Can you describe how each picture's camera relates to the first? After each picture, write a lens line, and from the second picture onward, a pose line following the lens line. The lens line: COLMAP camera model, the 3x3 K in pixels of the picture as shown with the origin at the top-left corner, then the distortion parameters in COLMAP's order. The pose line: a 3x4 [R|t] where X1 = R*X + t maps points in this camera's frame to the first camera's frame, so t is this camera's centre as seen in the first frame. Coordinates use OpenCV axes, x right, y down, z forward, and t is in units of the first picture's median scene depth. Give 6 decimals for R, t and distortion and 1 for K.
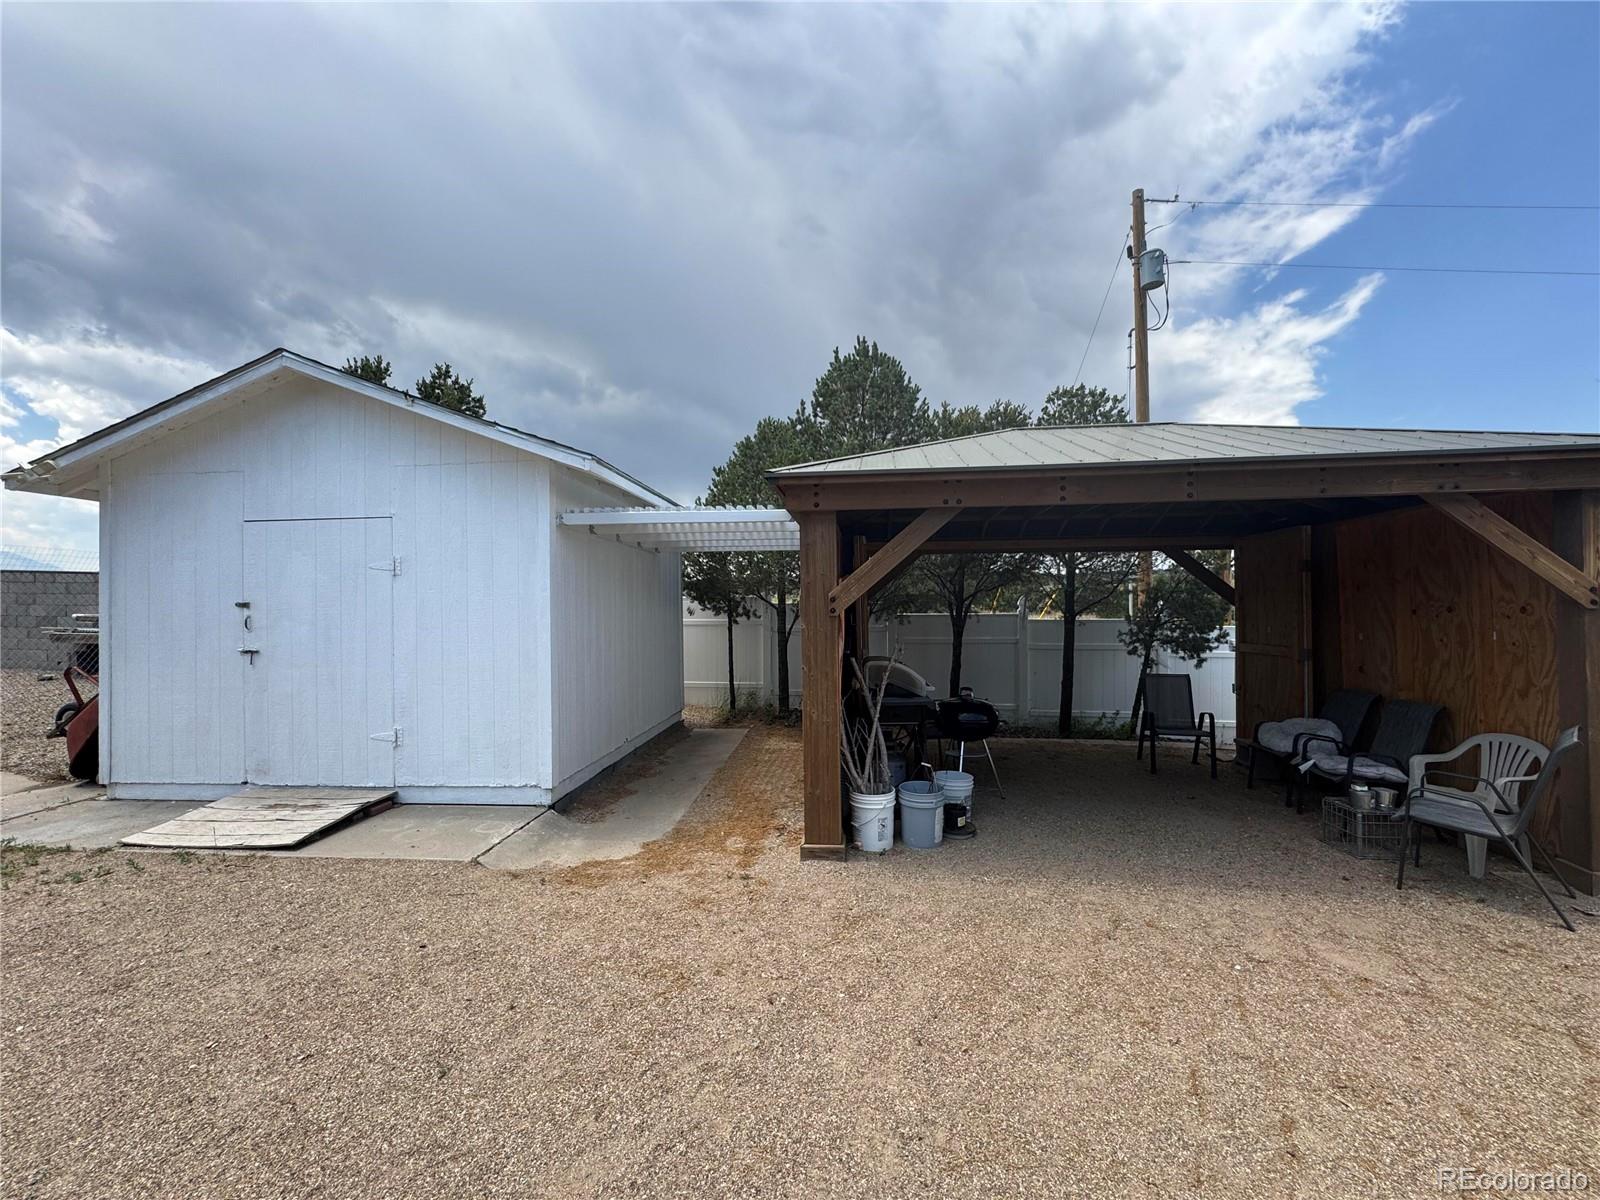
lens RADIAL K [[644.1, 0, 799.4], [0, 644.1, 602.7], [0, 0, 1]] dist [-0.001250, 0.000595]
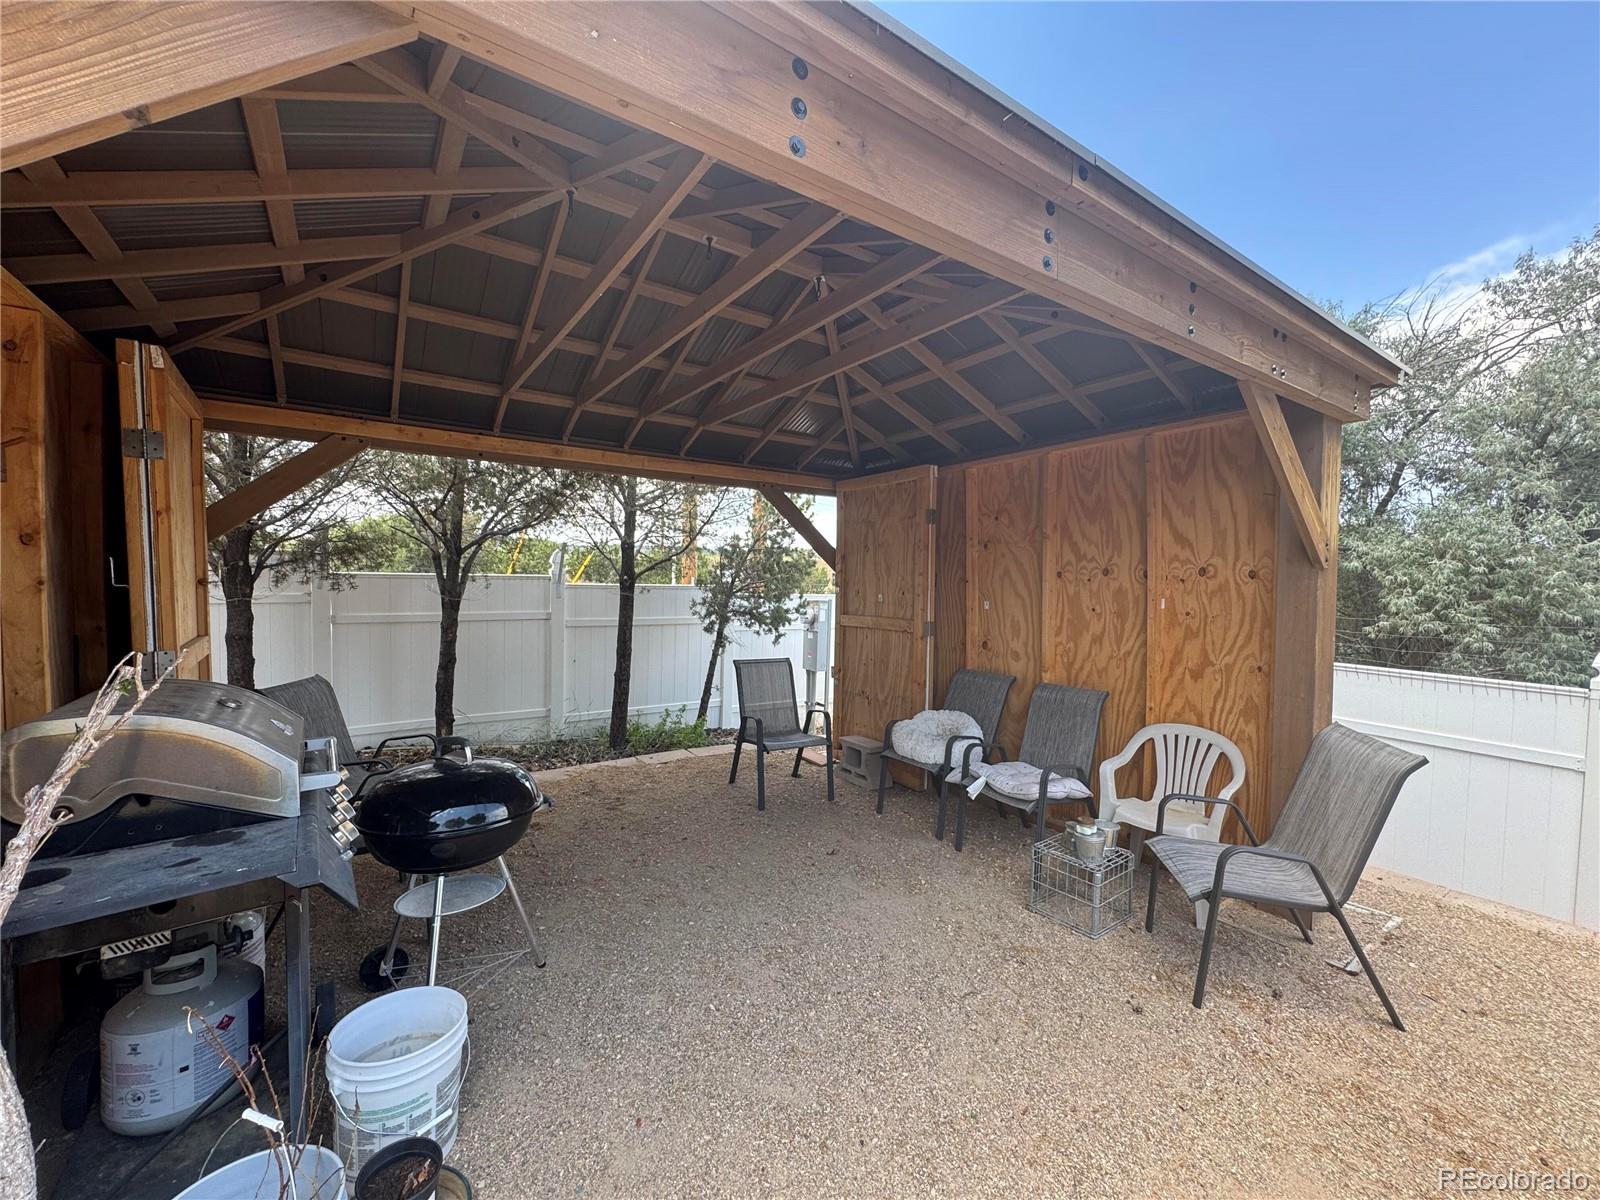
lens RADIAL K [[644.1, 0, 804.1], [0, 644.1, 600.3], [0, 0, 1]] dist [-0.001250, 0.000595]
pose [[0.747690, -0.004295, 0.664034, 0.160600], [-0.024108, 0.999144, 0.033608, 0.025107], [-0.663610, -0.041137, 0.746947, 0.569655]]
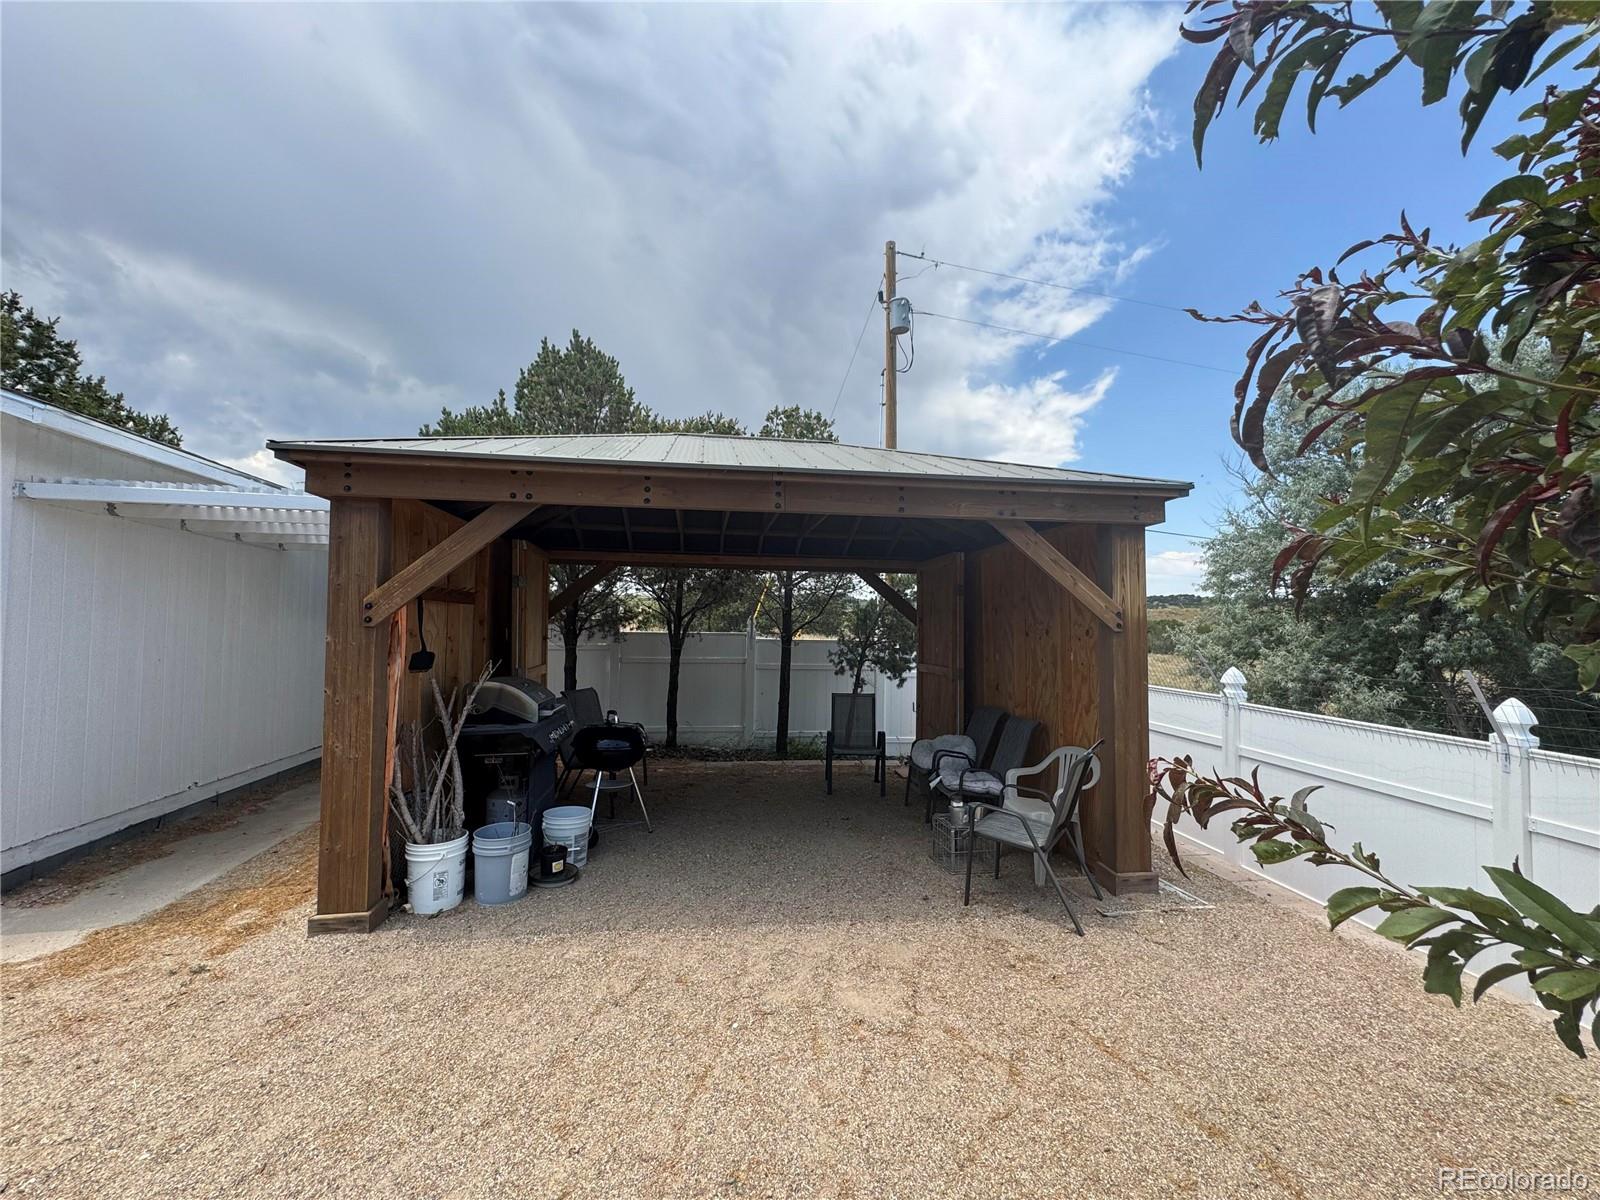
lens RADIAL K [[644.1, 0, 798.9], [0, 644.1, 602.7], [0, 0, 1]] dist [-0.001250, 0.000595]
pose [[0.963340, 0.028832, 0.266729, 0.279395], [-0.020067, 0.999167, -0.035528, 0.007046], [-0.267531, 0.028873, 0.963117, 0.056029]]
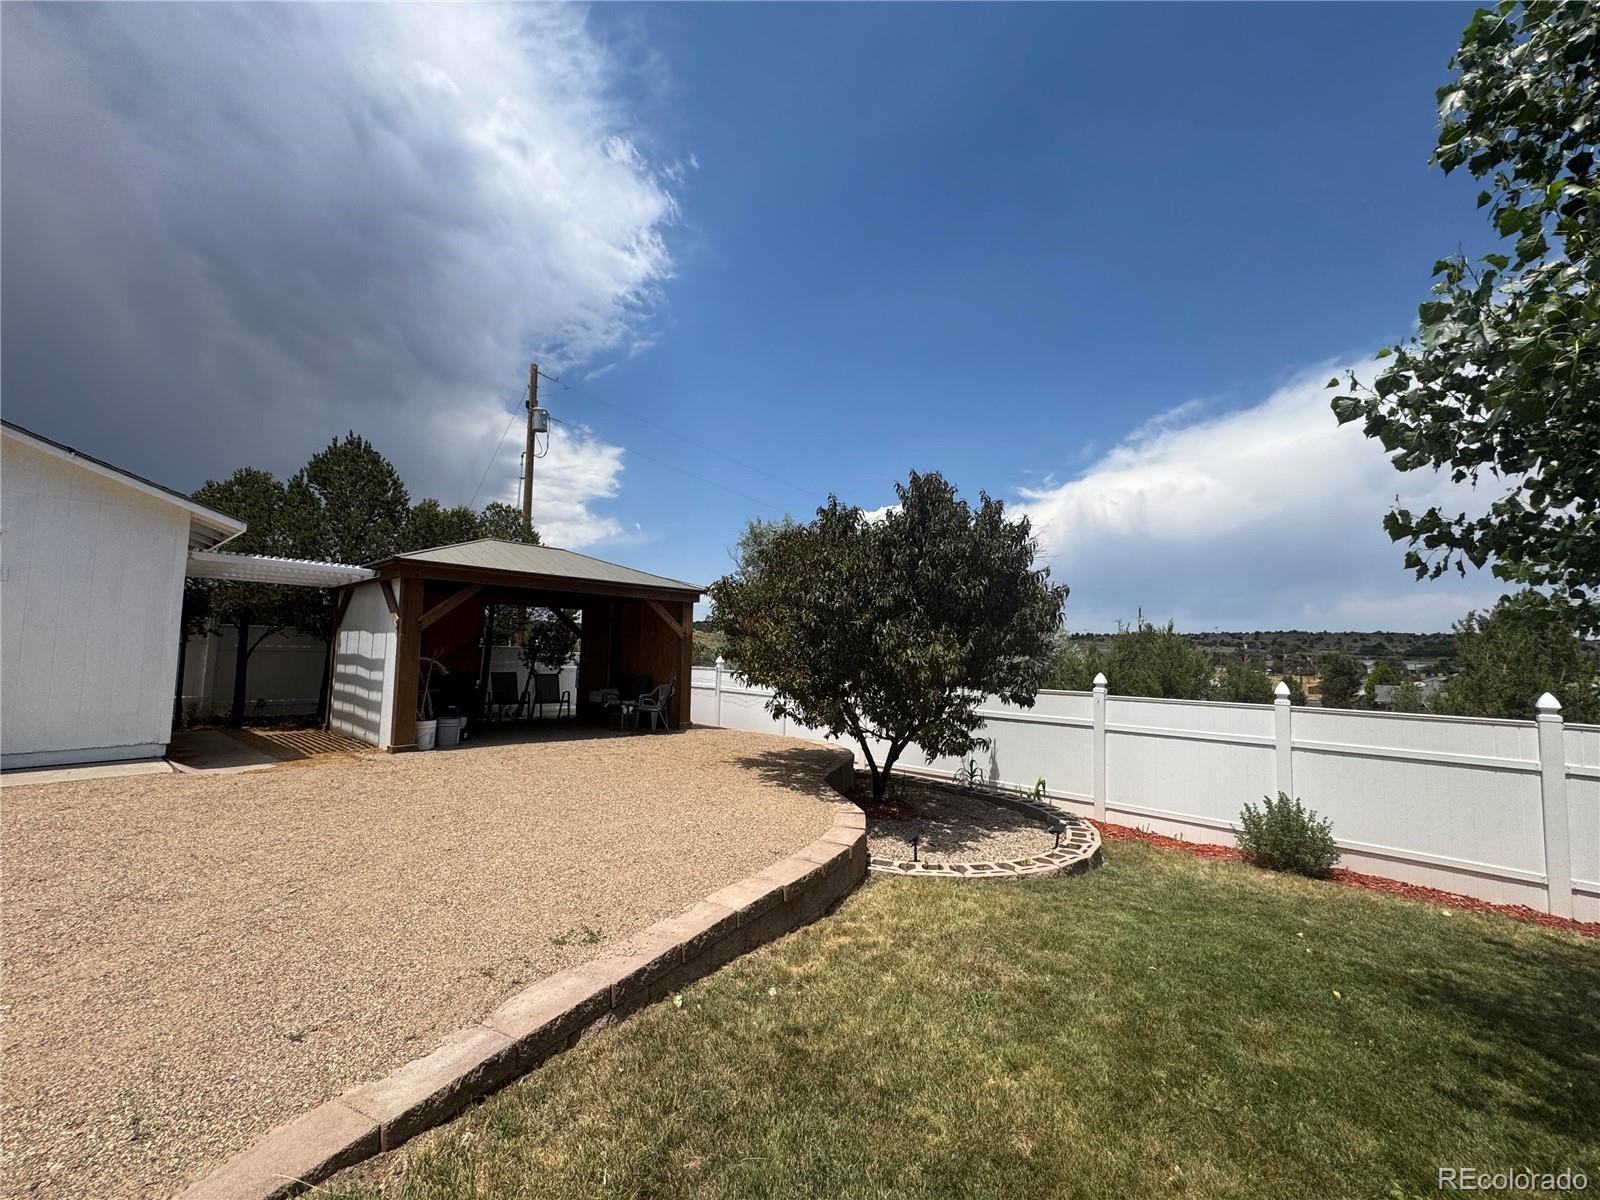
lens RADIAL K [[644.1, 0, 801.7], [0, 644.1, 593.4], [0, 0, 1]] dist [-0.001250, 0.000595]
pose [[0.576841, 0.097561, 0.811009, -0.718100], [-0.027616, 0.994604, -0.100004, 0.059575], [-0.816389, 0.035290, 0.576423, -0.912828]]
